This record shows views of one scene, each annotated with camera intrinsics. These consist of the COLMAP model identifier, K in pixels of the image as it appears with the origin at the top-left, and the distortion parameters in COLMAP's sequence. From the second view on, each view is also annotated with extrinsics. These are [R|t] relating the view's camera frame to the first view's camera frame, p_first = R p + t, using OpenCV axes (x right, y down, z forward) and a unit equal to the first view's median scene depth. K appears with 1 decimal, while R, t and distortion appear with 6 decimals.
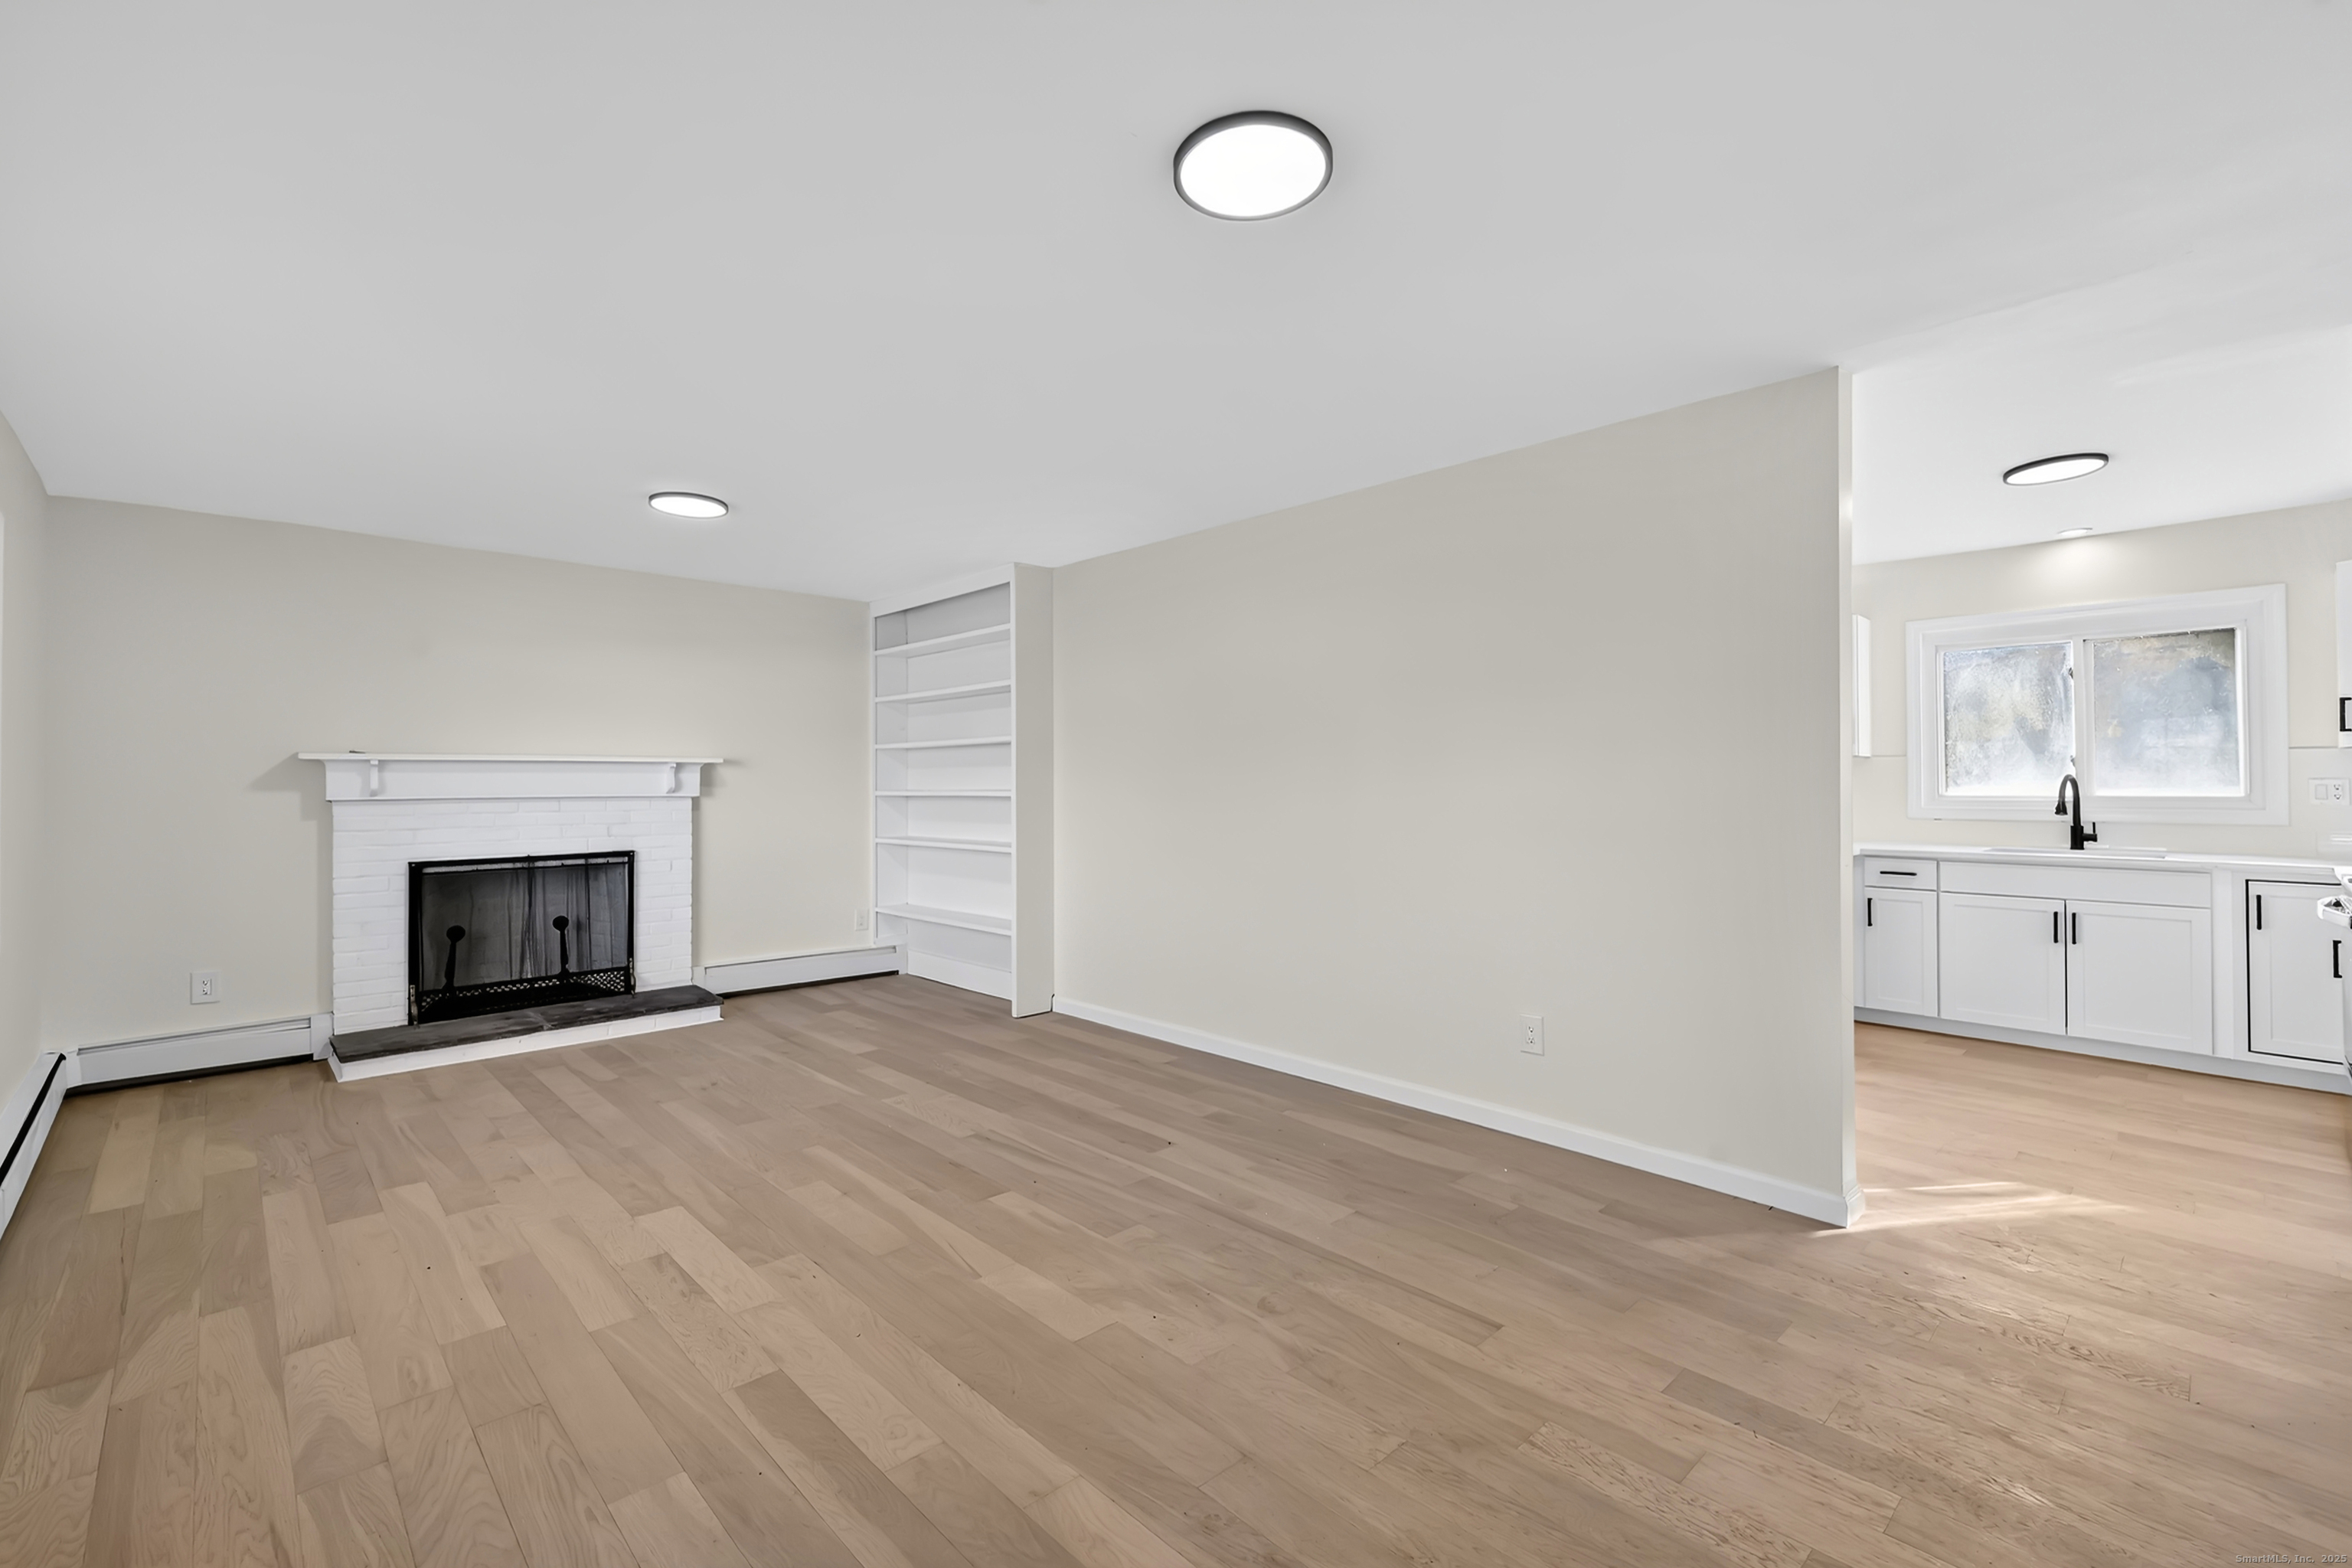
lens RADIAL K [[999.7, 0, 1187.2], [0, 999.7, 773.3], [0, 0, 1]] dist [0.002595, -0.000187]
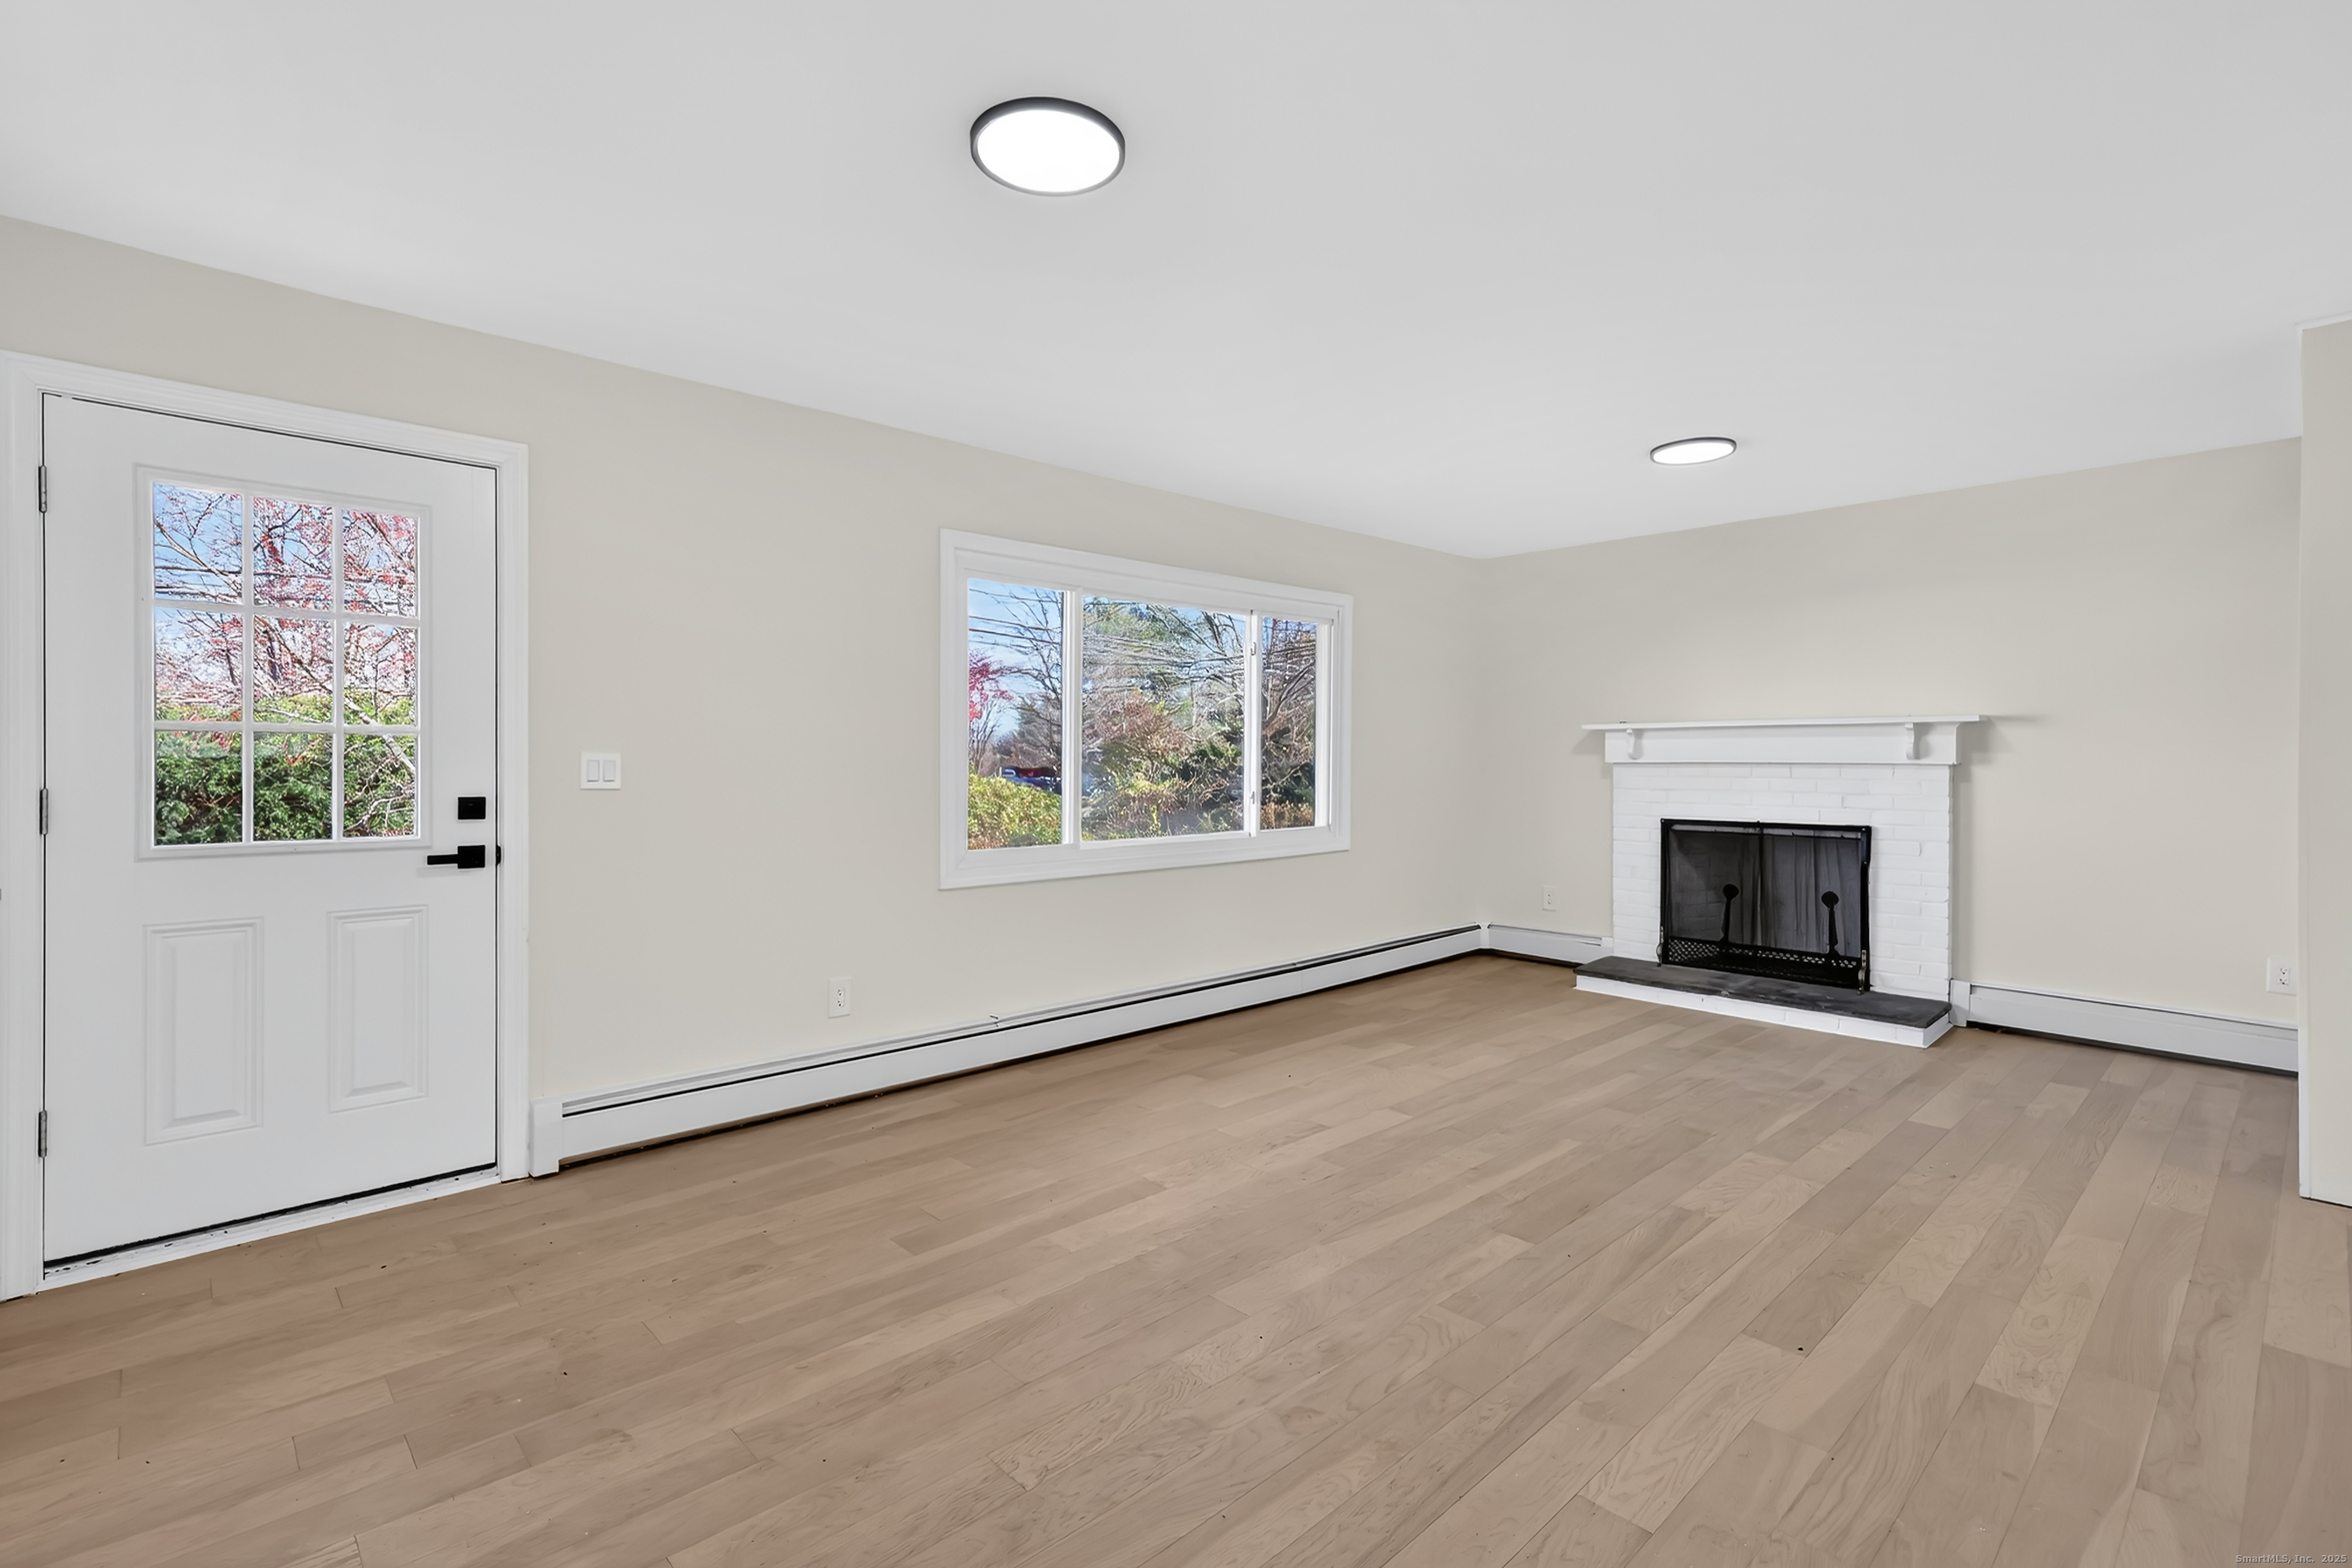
lens RADIAL K [[1087.4, 0, 1119.3], [0, 1087.4, 747.5], [0, 0, 1]] dist [0.002103, 0.000141]
pose [[-0.032776, 0.000320, -0.999463, 0.628721], [0.011264, 0.999937, -0.000049, 0.003317], [0.999399, -0.011260, -0.032778, 0.594493]]
